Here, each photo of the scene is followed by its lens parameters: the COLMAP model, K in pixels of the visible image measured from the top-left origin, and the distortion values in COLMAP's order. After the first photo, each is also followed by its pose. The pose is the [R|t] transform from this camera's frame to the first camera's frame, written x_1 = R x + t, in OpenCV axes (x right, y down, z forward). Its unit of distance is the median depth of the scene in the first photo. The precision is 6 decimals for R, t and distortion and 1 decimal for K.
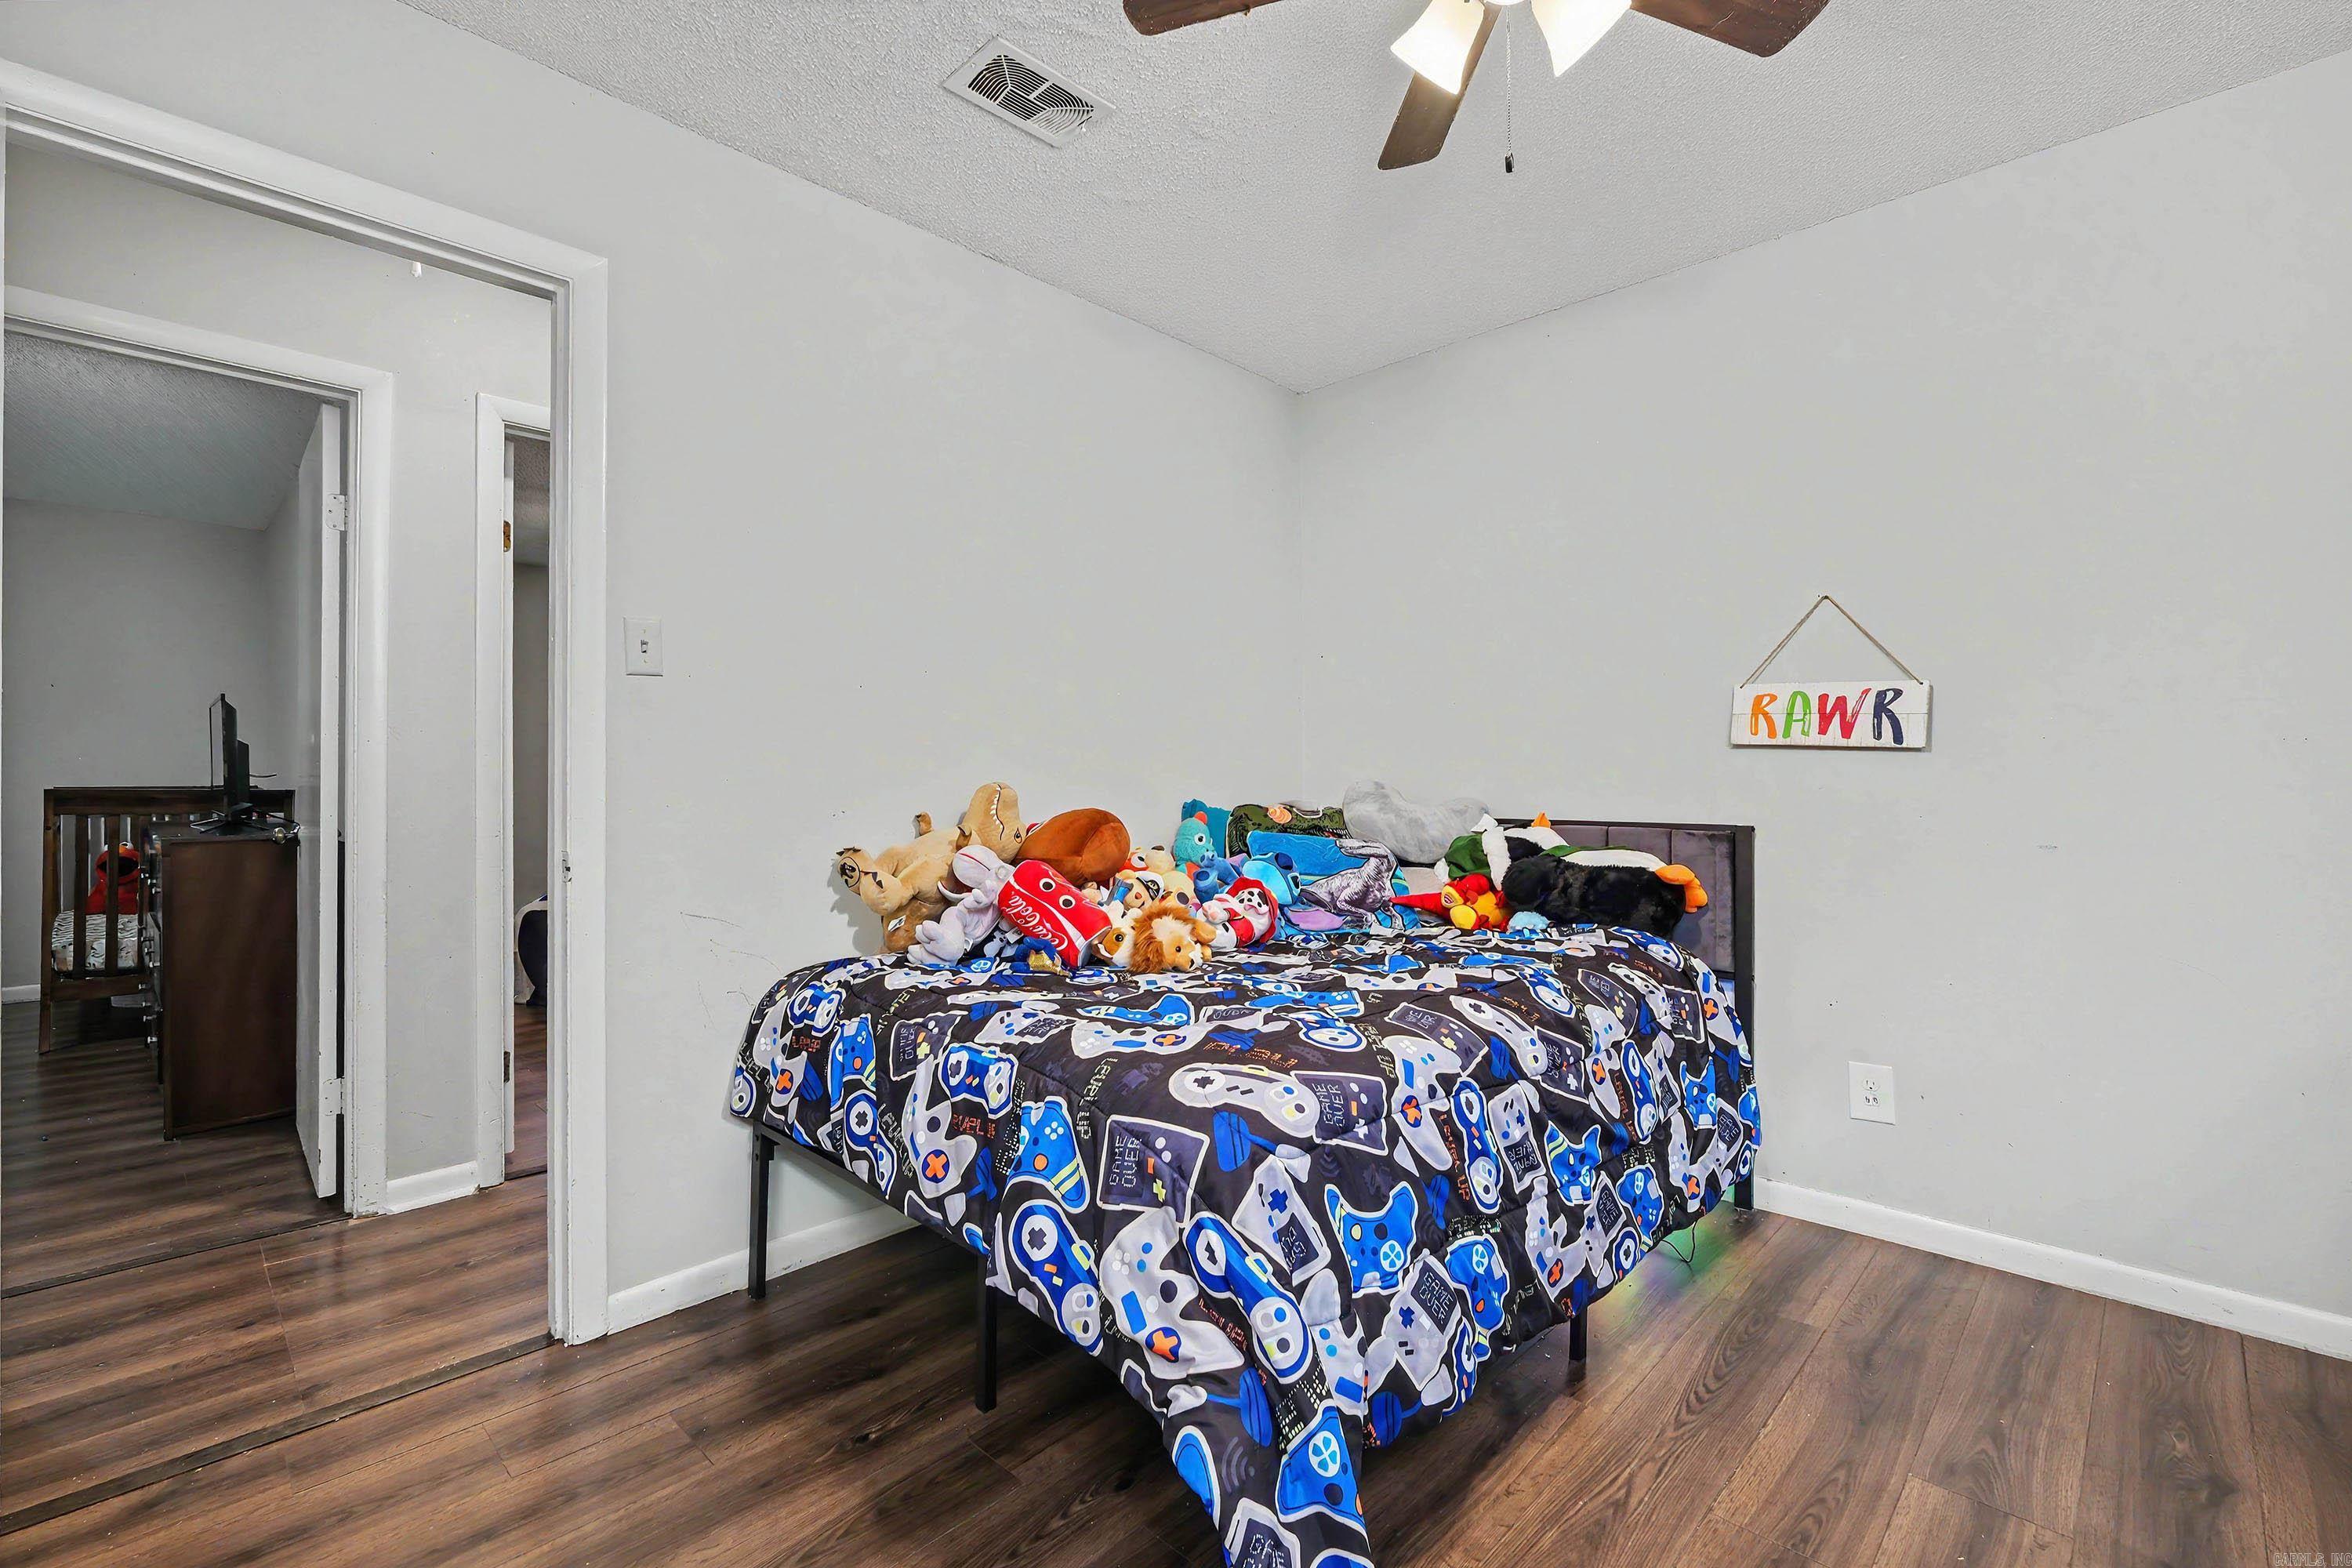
lens RADIAL K [[1024.2, 0, 1176.0], [0, 1024.2, 784.0], [0, 0, 1]] dist [-0.002119, -0.000144]
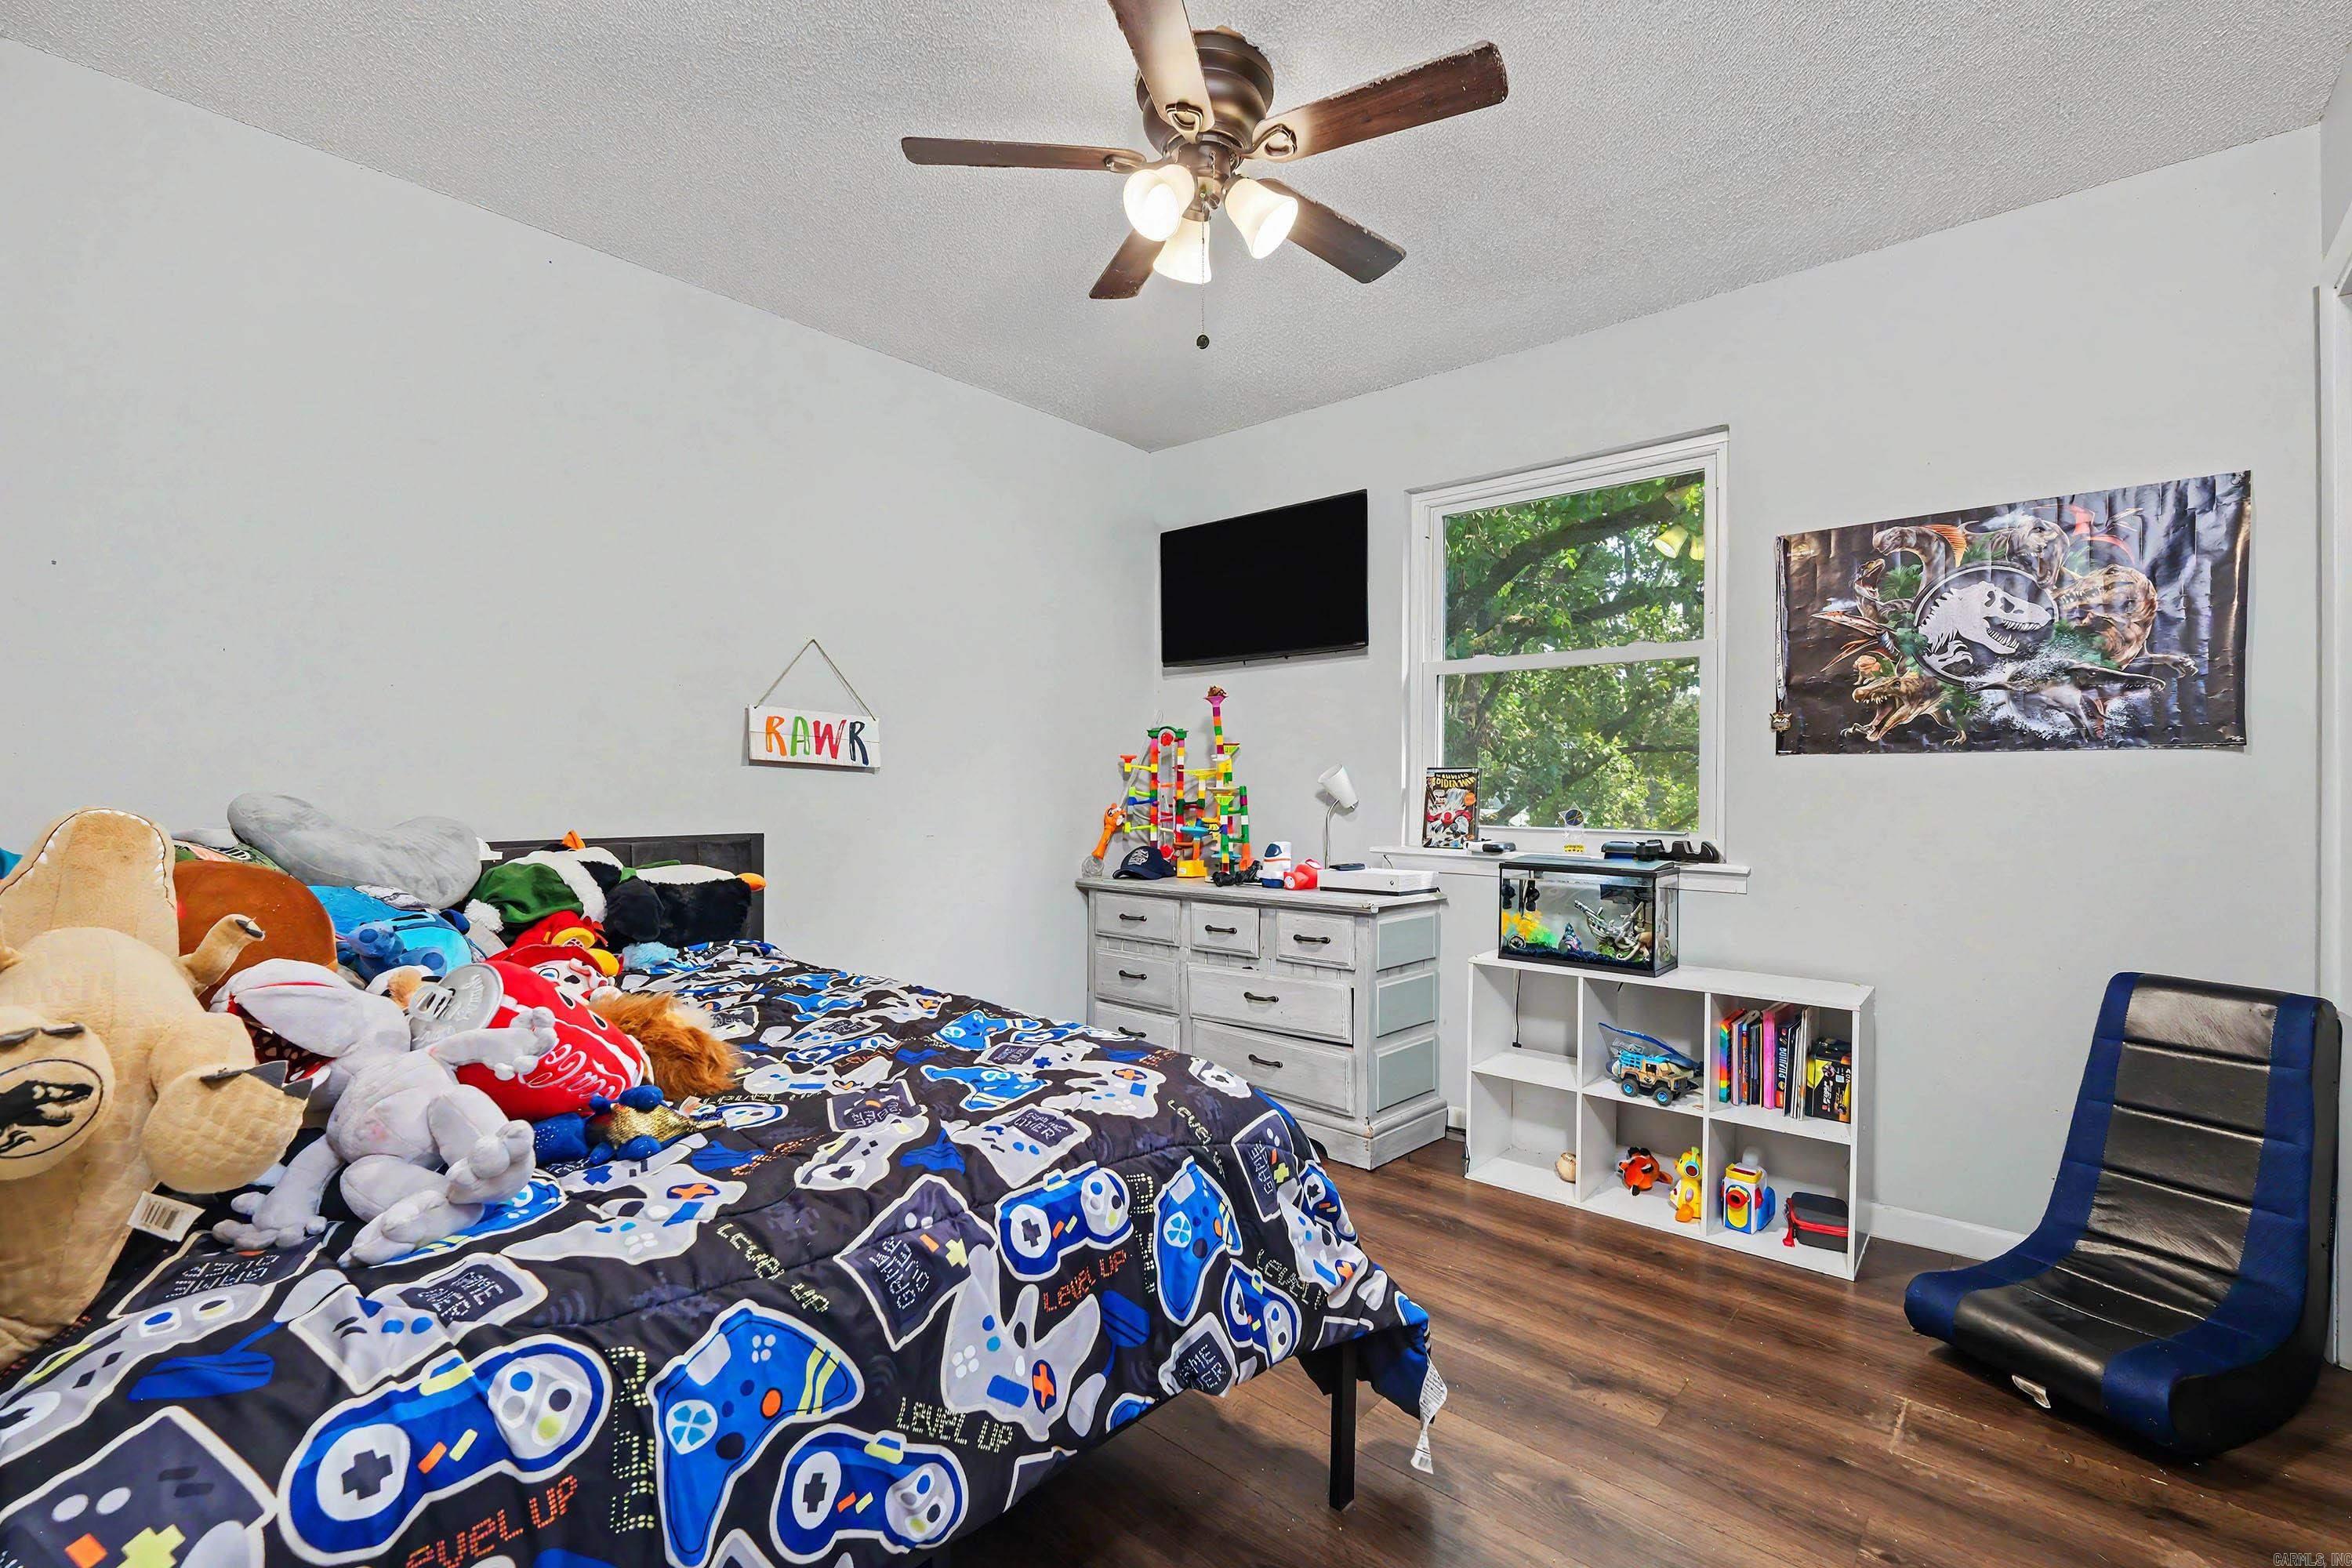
lens RADIAL K [[1024.2, 0, 1176.0], [0, 1024.2, 784.0], [0, 0, 1]] dist [-0.002119, -0.000144]
pose [[-0.051146, 0.001055, 0.998691, -0.616939], [-0.001983, 0.999997, -0.001158, -0.012515], [-0.998689, -0.002039, -0.051144, 0.645703]]
